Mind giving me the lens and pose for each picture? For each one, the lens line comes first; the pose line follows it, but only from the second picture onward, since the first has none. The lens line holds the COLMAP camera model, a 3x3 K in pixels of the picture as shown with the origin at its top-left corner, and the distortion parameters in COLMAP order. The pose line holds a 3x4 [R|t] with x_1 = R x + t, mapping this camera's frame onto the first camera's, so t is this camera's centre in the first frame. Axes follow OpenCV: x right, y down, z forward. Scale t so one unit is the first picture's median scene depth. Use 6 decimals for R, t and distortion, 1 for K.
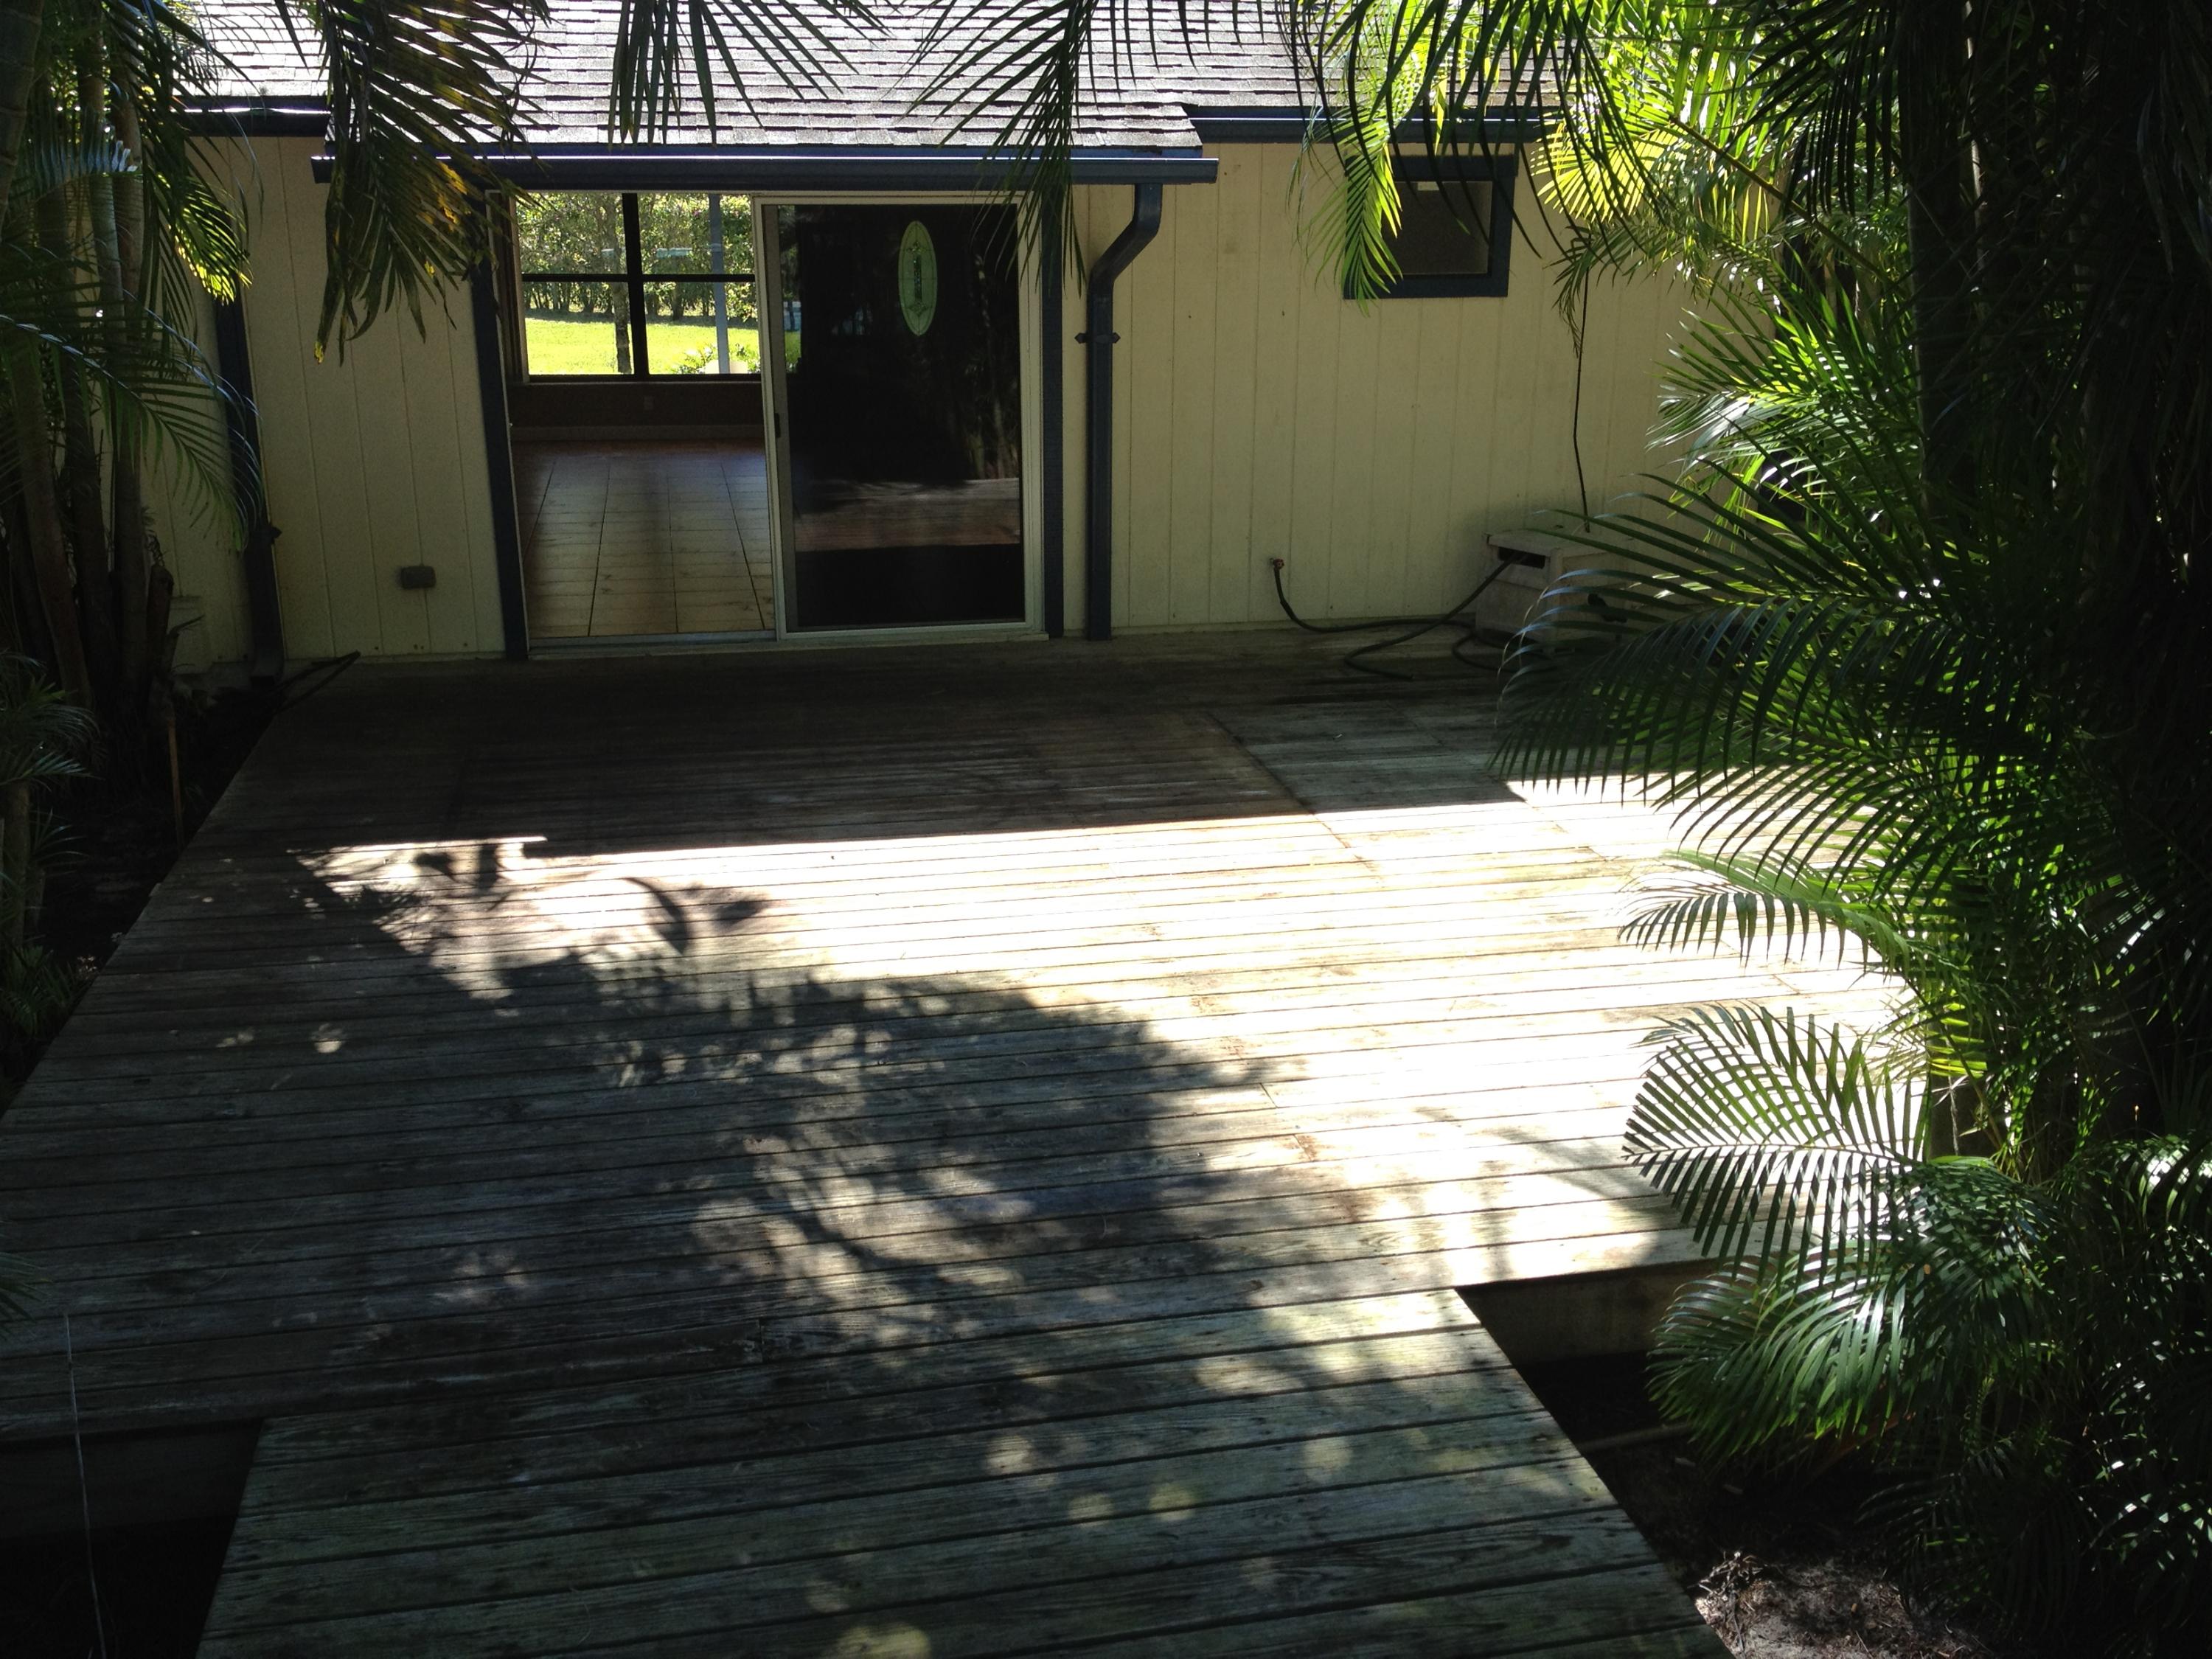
lens RADIAL K [[2066.5, 0, 1106.0], [0, 2066.5, 829.5], [0, 0, 1]] dist [0.098630, -0.212259]
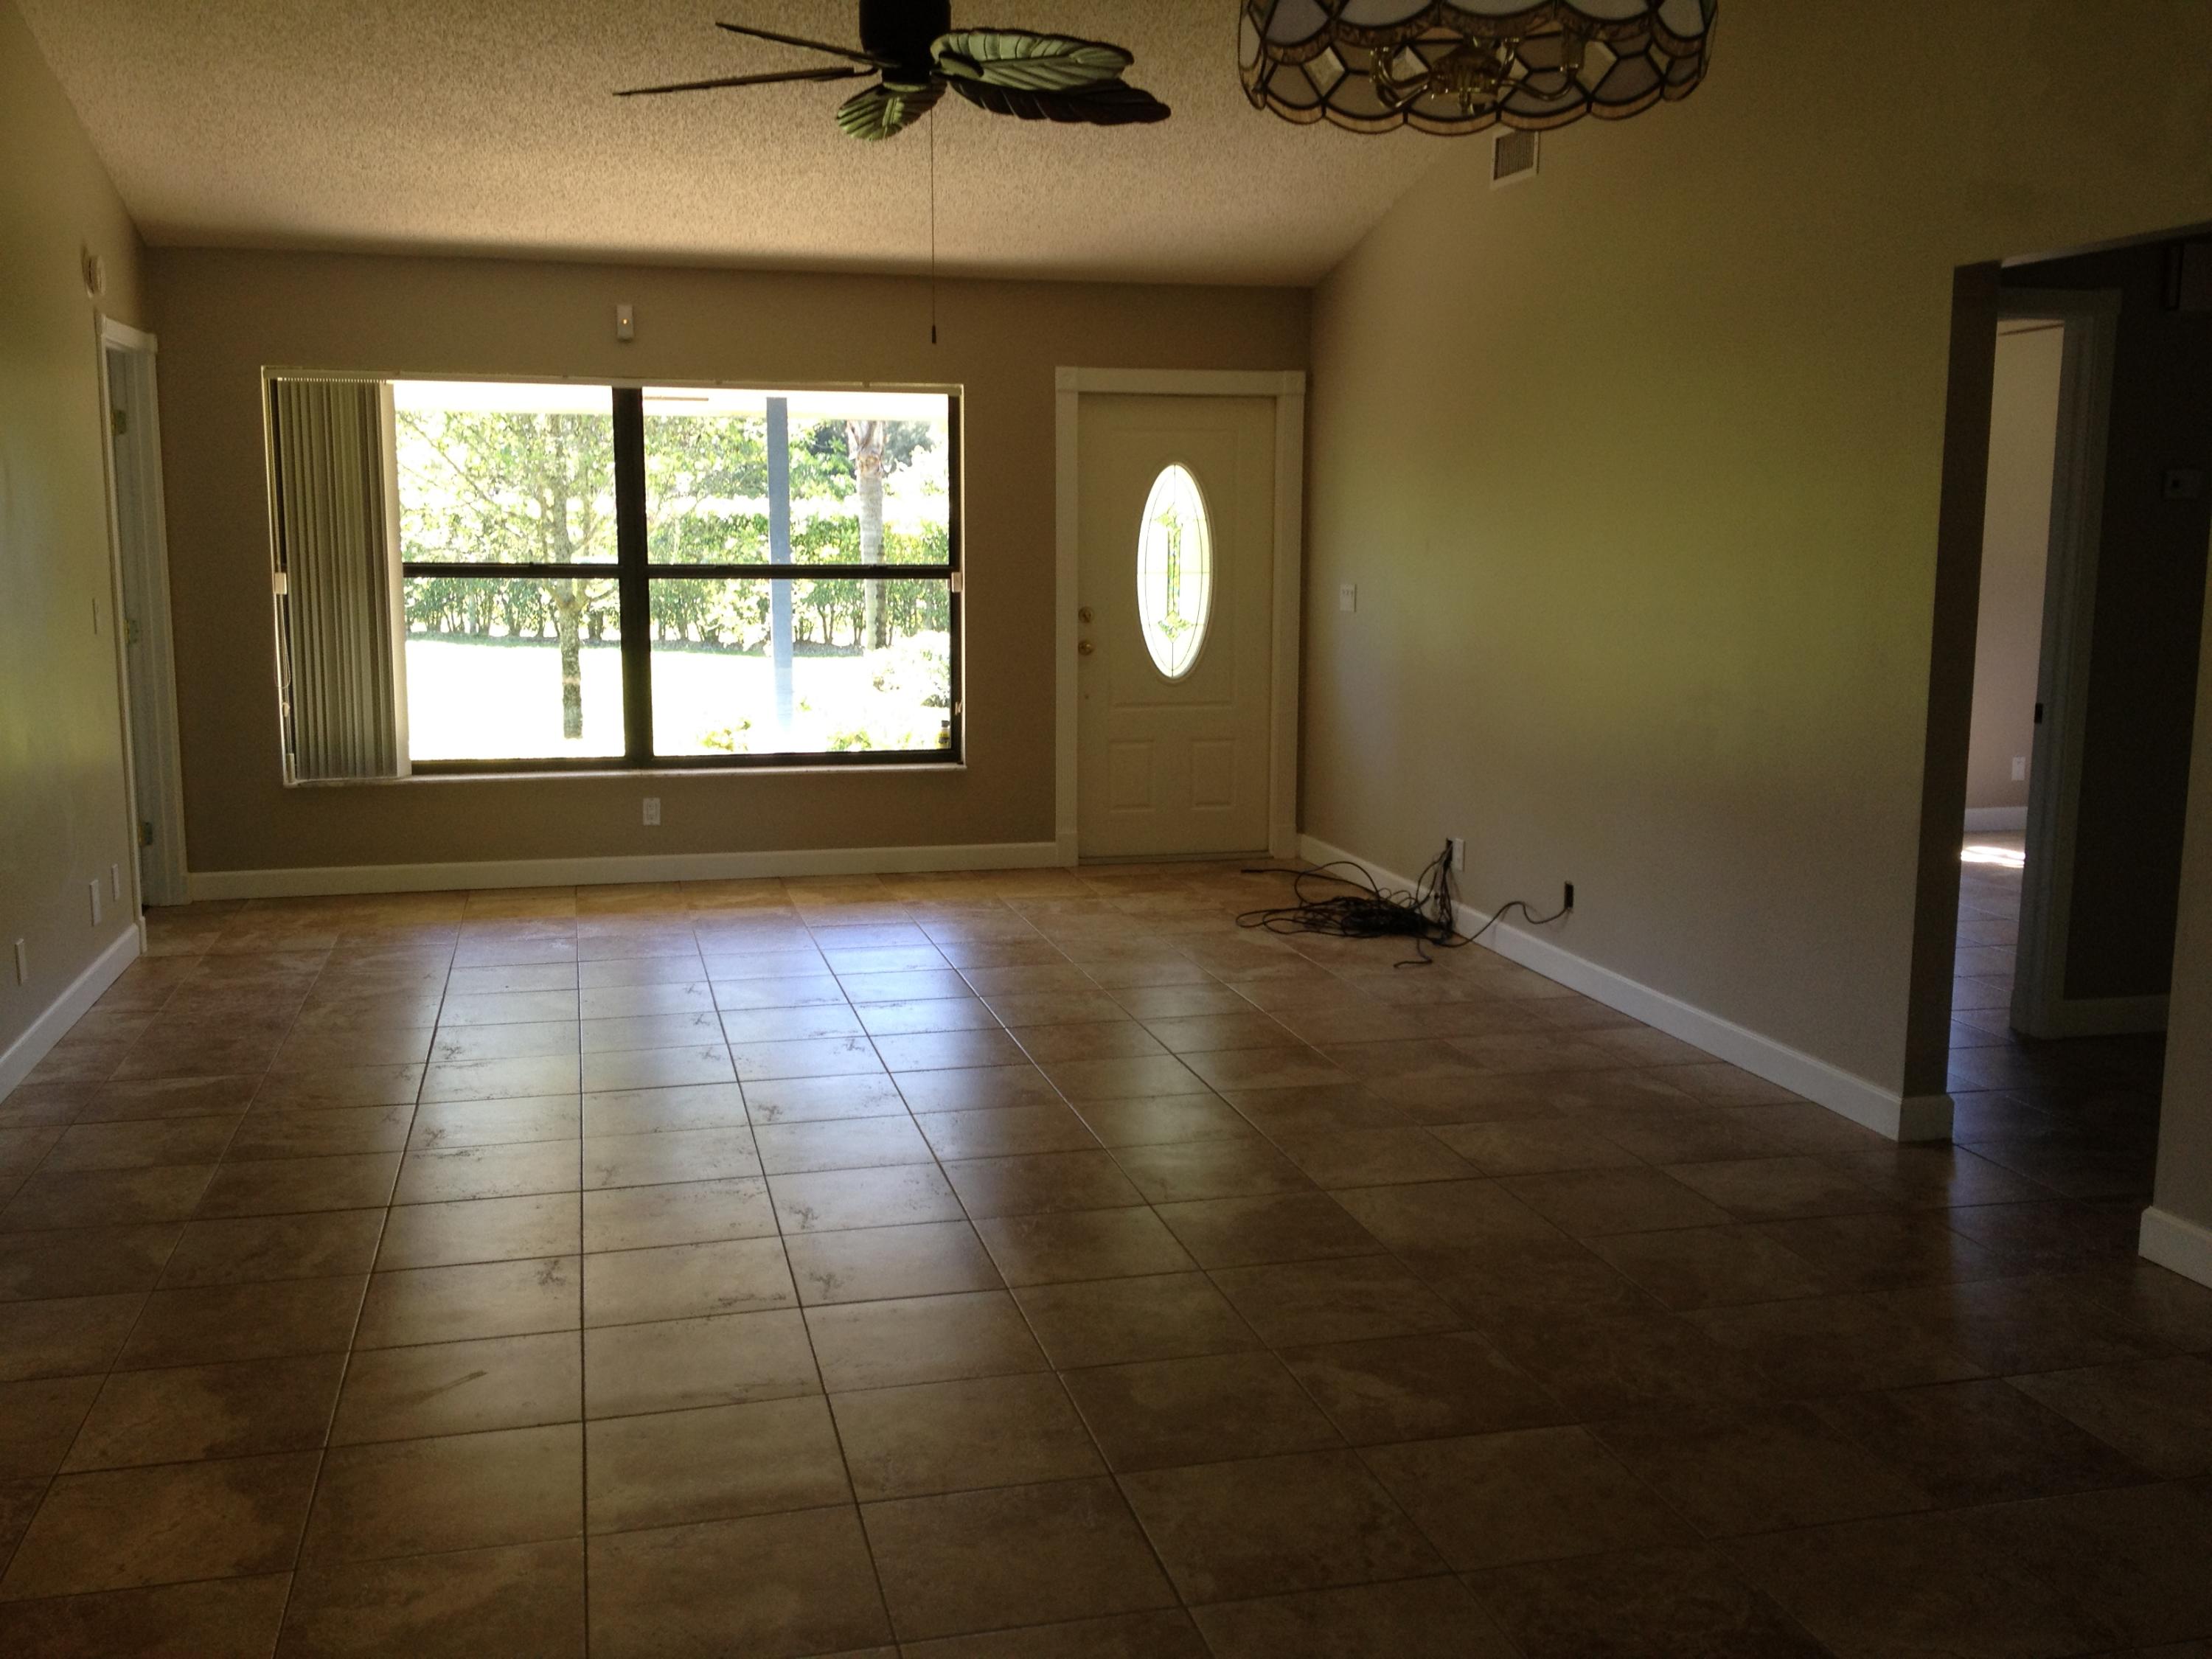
lens RADIAL K [[2066.5, 0, 1106.0], [0, 2066.5, 829.5], [0, 0, 1]] dist [0.098630, -0.212259]
pose [[0.999115, -0.008271, 0.041231, -0.130763], [0.014281, 0.988935, -0.147658, -0.124858], [-0.039554, 0.148117, 0.988179, 0.499968]]
